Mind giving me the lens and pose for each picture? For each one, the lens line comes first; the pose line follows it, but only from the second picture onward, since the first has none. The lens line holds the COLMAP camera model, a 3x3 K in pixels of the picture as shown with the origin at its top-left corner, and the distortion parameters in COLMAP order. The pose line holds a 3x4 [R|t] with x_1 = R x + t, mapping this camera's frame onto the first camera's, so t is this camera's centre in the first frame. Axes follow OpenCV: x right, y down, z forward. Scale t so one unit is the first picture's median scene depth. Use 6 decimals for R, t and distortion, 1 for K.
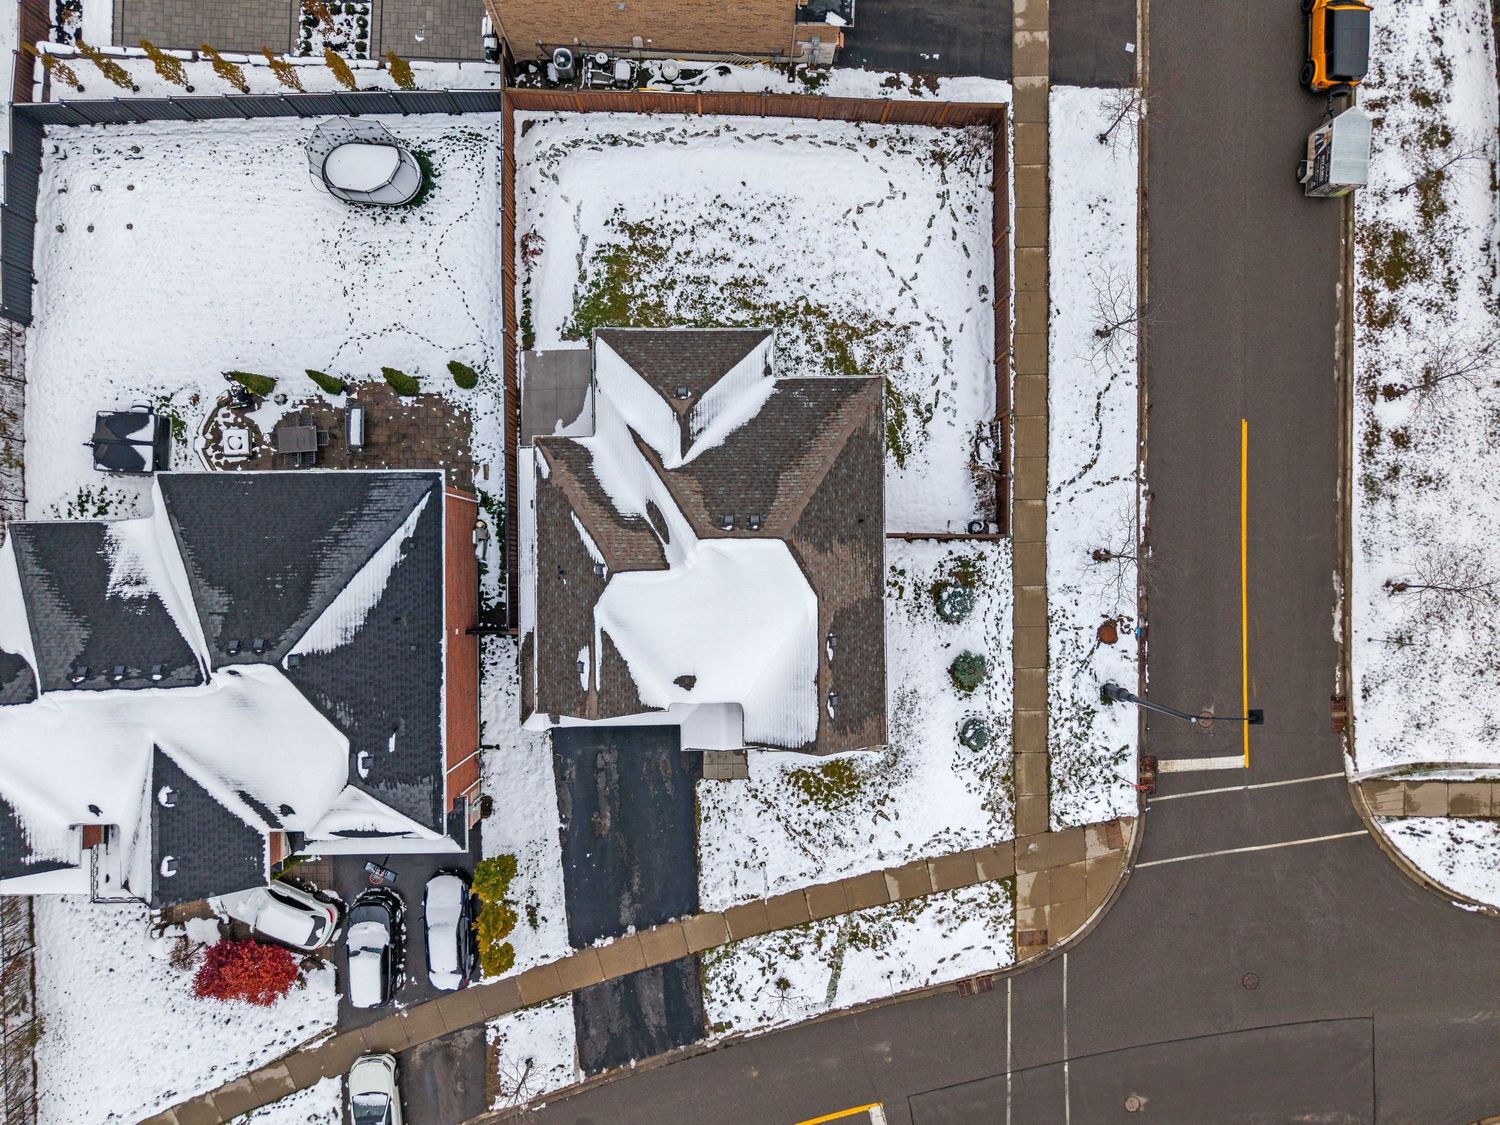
lens RADIAL K [[1002.1, 0, 744.7], [0, 1002.1, 566.3], [0, 0, 1]] dist [0.040595, -0.055392]
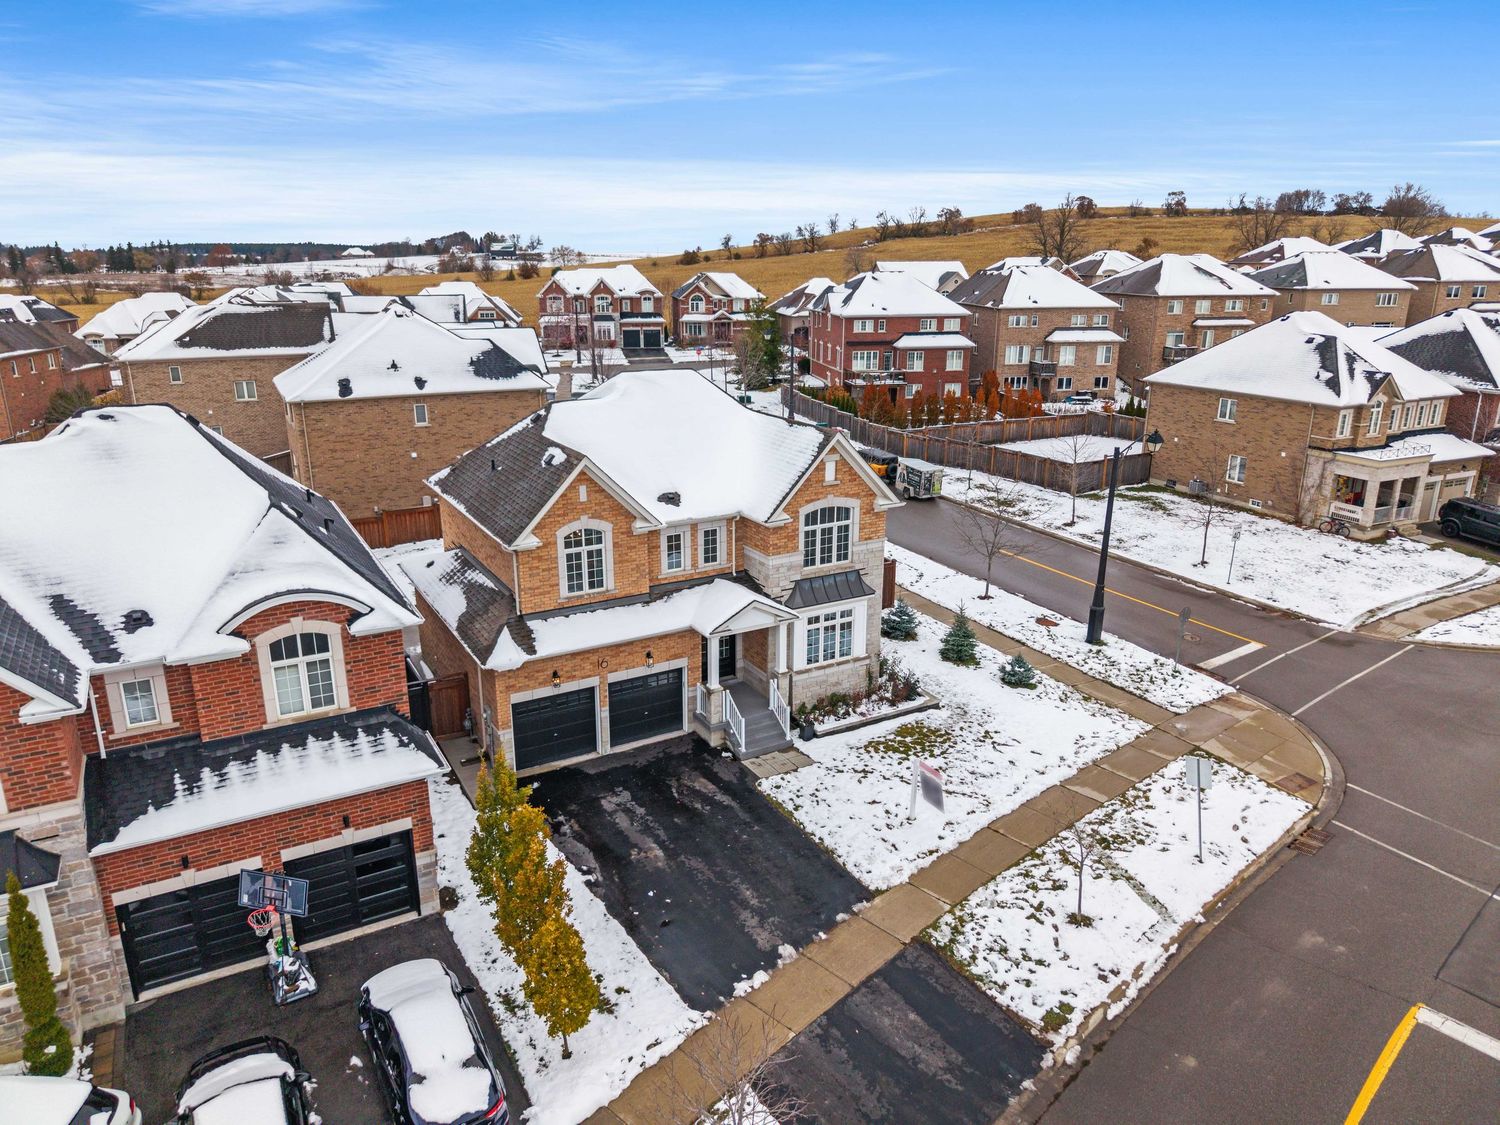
lens RADIAL K [[1002.1, 0, 744.7], [0, 1002.1, 566.3], [0, 0, 1]] dist [0.040595, -0.055392]
pose [[0.873270, -0.154555, 0.462073, -0.339834], [0.487189, 0.263793, -0.832502, 0.728951], [0.006776, 0.952116, 0.305661, 0.656045]]
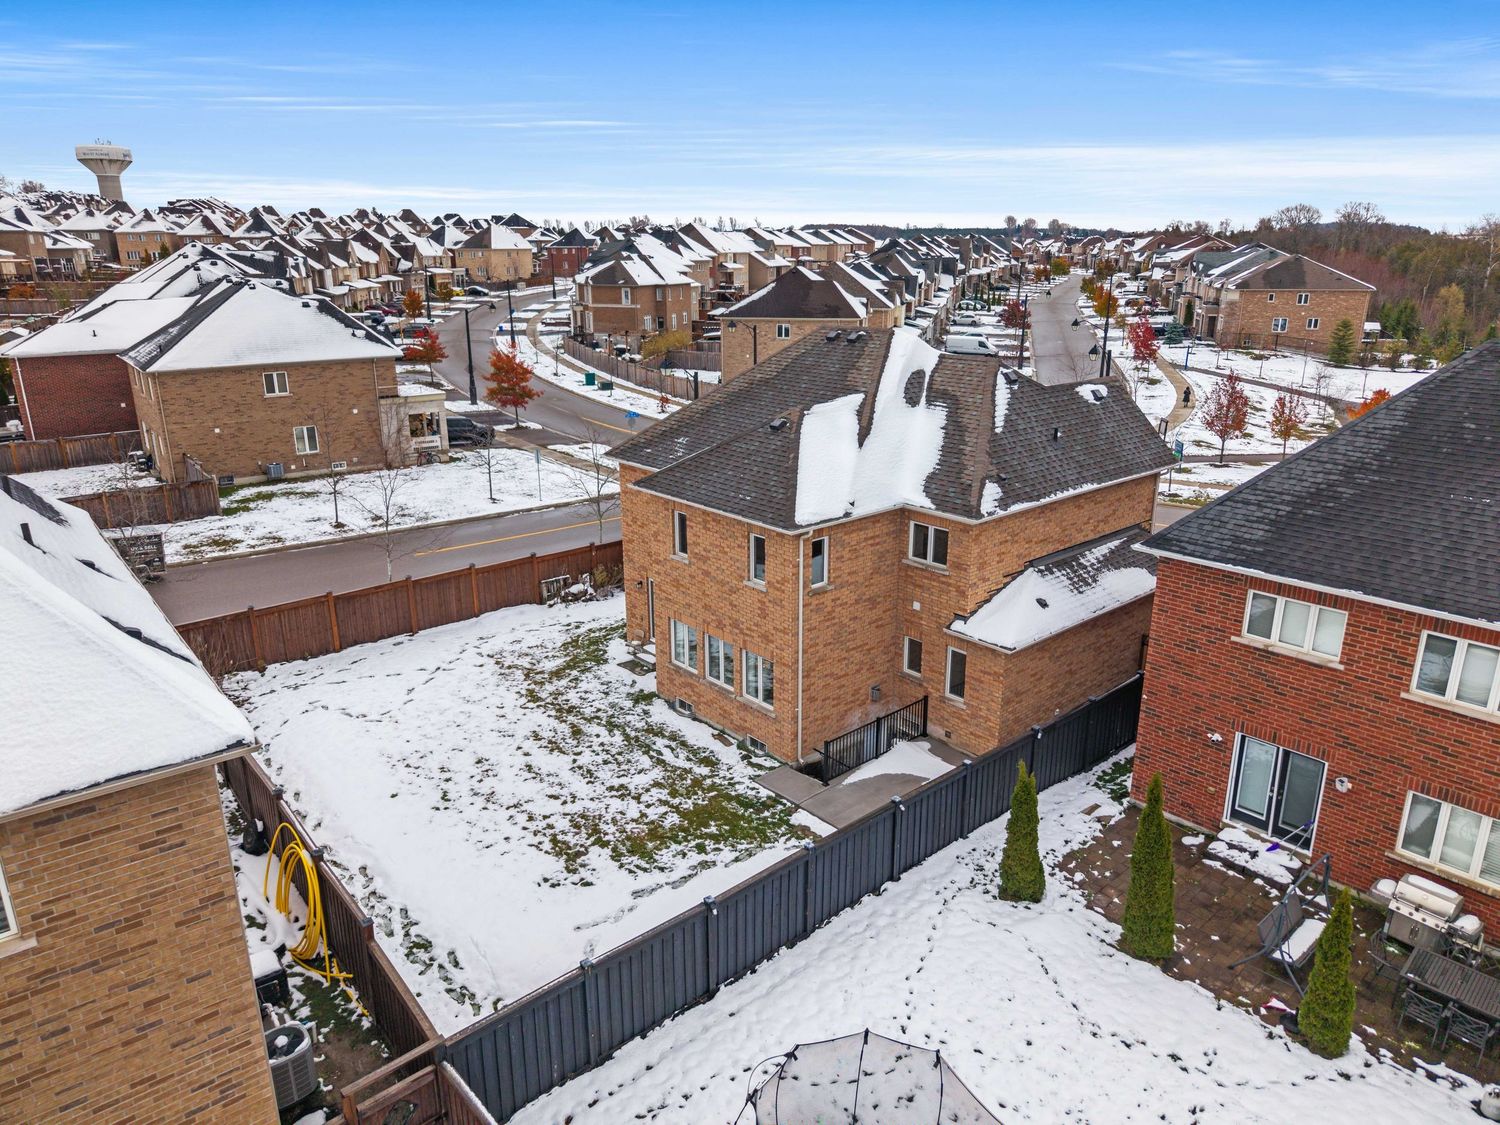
lens RADIAL K [[1002.1, 0, 744.7], [0, 1002.1, 566.3], [0, 0, 1]] dist [0.040595, -0.055392]
pose [[-0.653110, -0.237467, 0.719066, -0.493495], [0.757223, -0.195011, 0.623366, -0.549491], [-0.007803, 0.951620, 0.307179, 0.696352]]
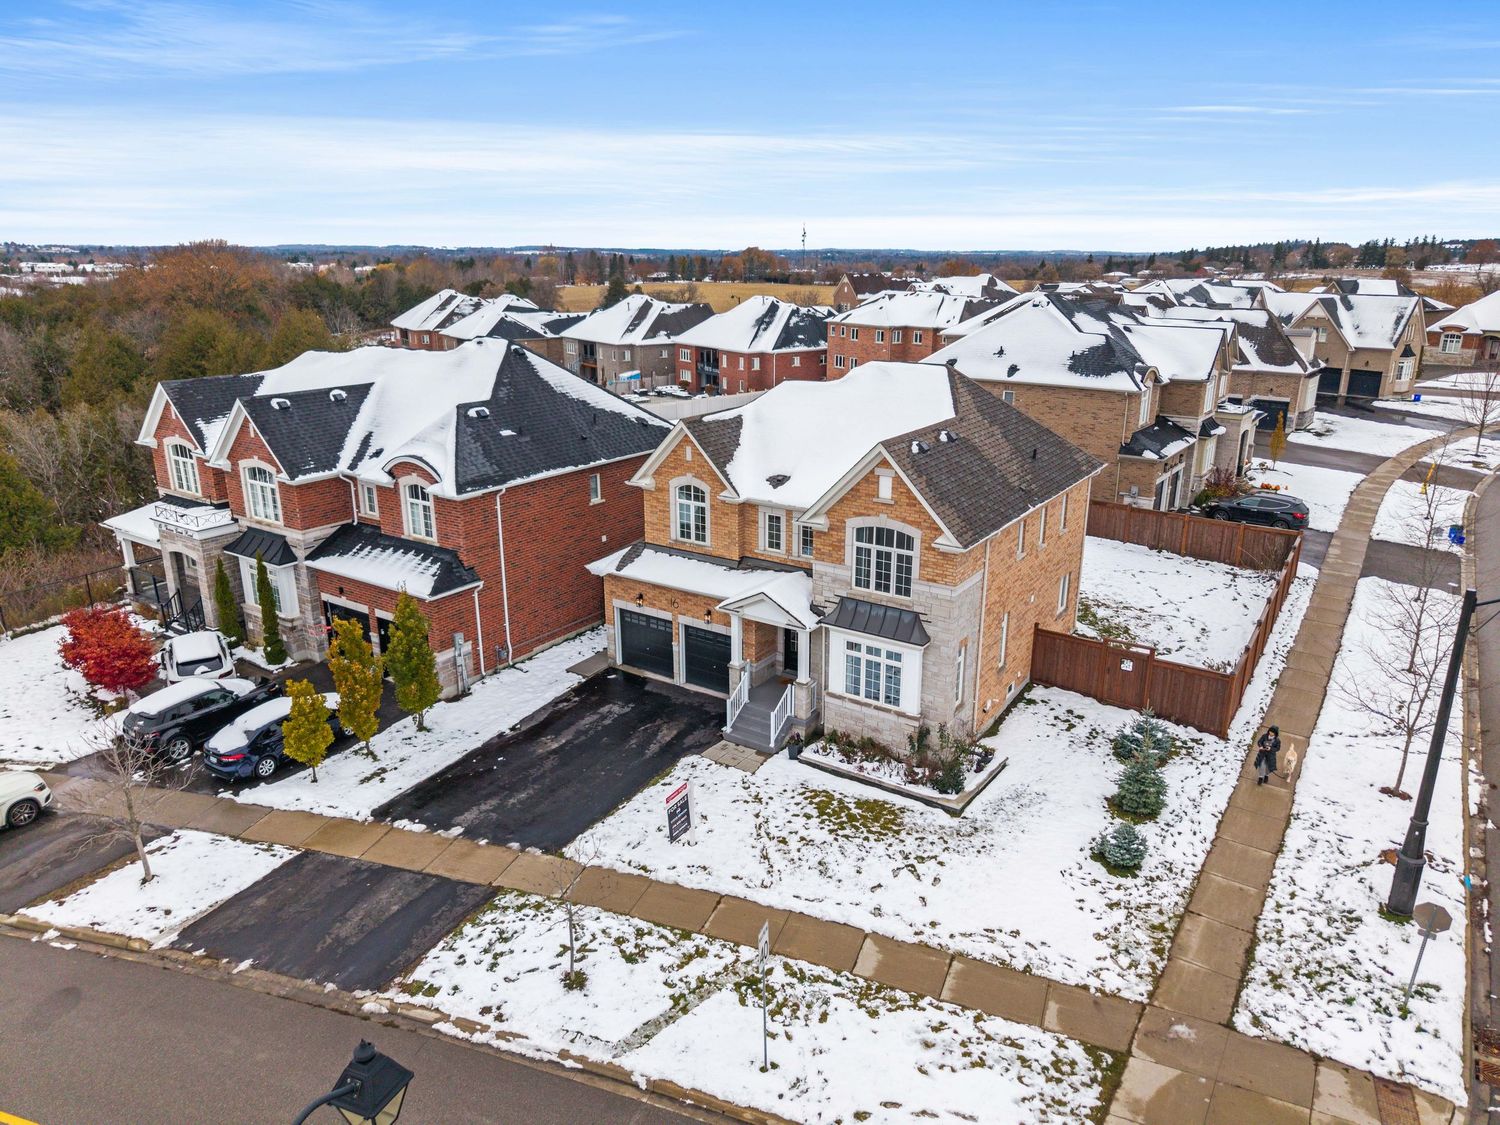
lens RADIAL K [[1002.1, 0, 756.3], [0, 1002.1, 566.8], [0, 0, 1]] dist [0.006366, -0.001568]
pose [[0.829586, 0.159606, -0.535082, 0.338788], [-0.558287, 0.254438, -0.789669, 0.699491], [0.010110, 0.953828, 0.300184, 0.668118]]
